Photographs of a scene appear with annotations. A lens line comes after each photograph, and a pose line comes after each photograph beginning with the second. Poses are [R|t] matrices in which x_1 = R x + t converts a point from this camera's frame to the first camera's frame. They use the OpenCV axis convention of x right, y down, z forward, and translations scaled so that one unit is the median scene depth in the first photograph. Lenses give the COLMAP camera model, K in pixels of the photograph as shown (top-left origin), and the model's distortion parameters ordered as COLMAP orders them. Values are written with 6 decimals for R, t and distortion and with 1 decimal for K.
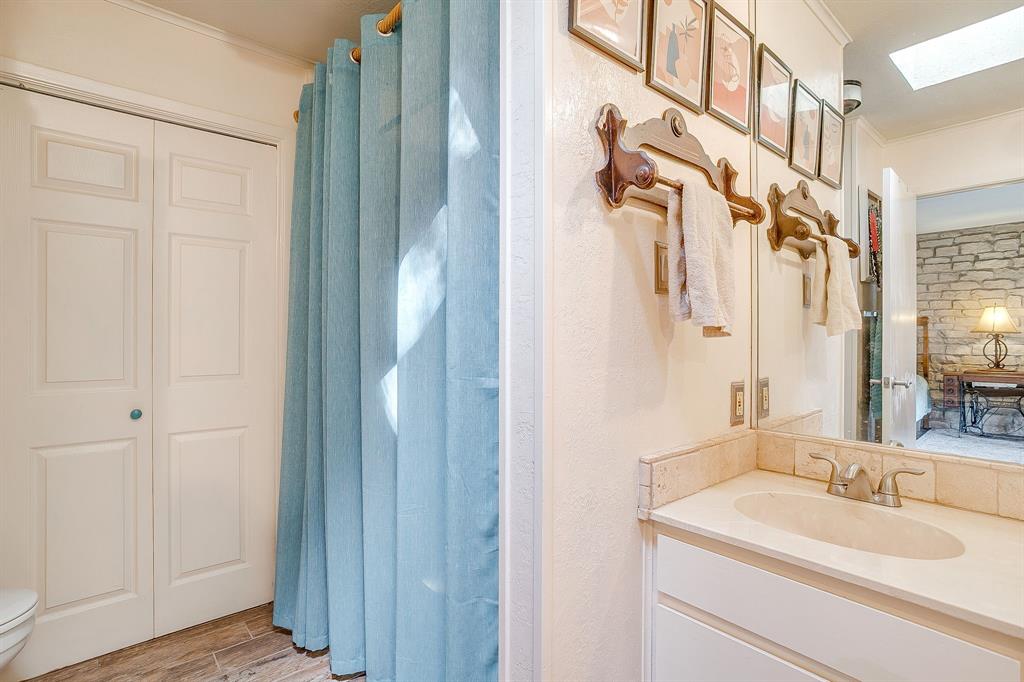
lens RADIAL K [[496.0, 0, 511.2], [0, 496.0, 349.7], [0, 0, 1]] dist [-0.028776, 0.010202]
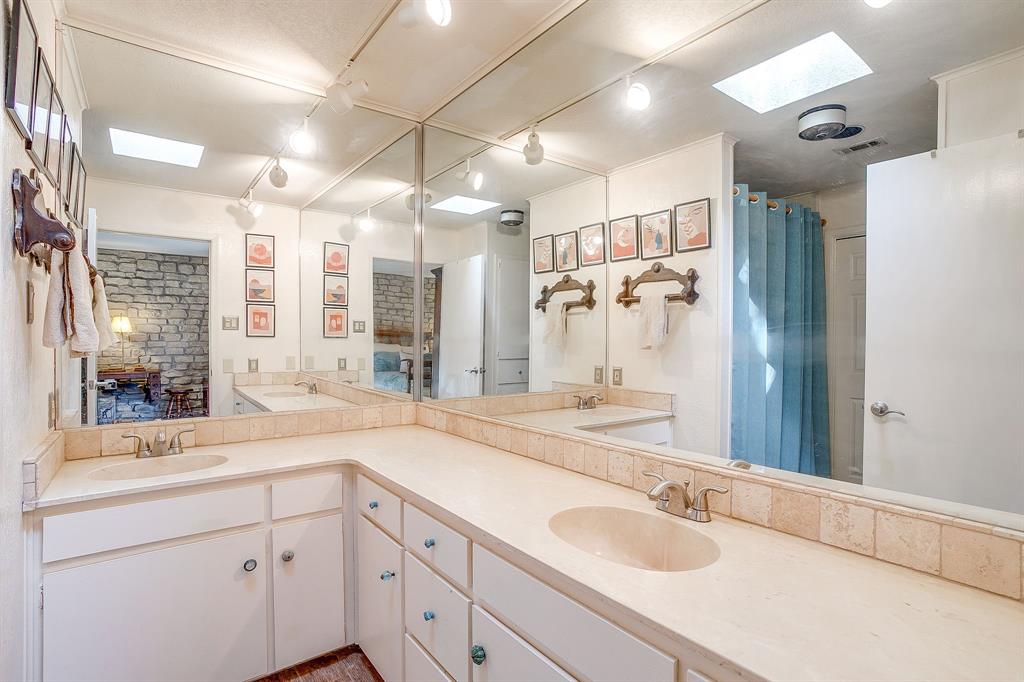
lens RADIAL K [[496.0, 0, 511.9], [0, 496.0, 342.0], [0, 0, 1]] dist [-0.028776, 0.010202]
pose [[0.059693, -0.007463, 0.998189, -0.178886], [0.019661, 0.999787, 0.006299, -0.012083], [-0.998023, 0.019249, 0.059827, -0.056891]]
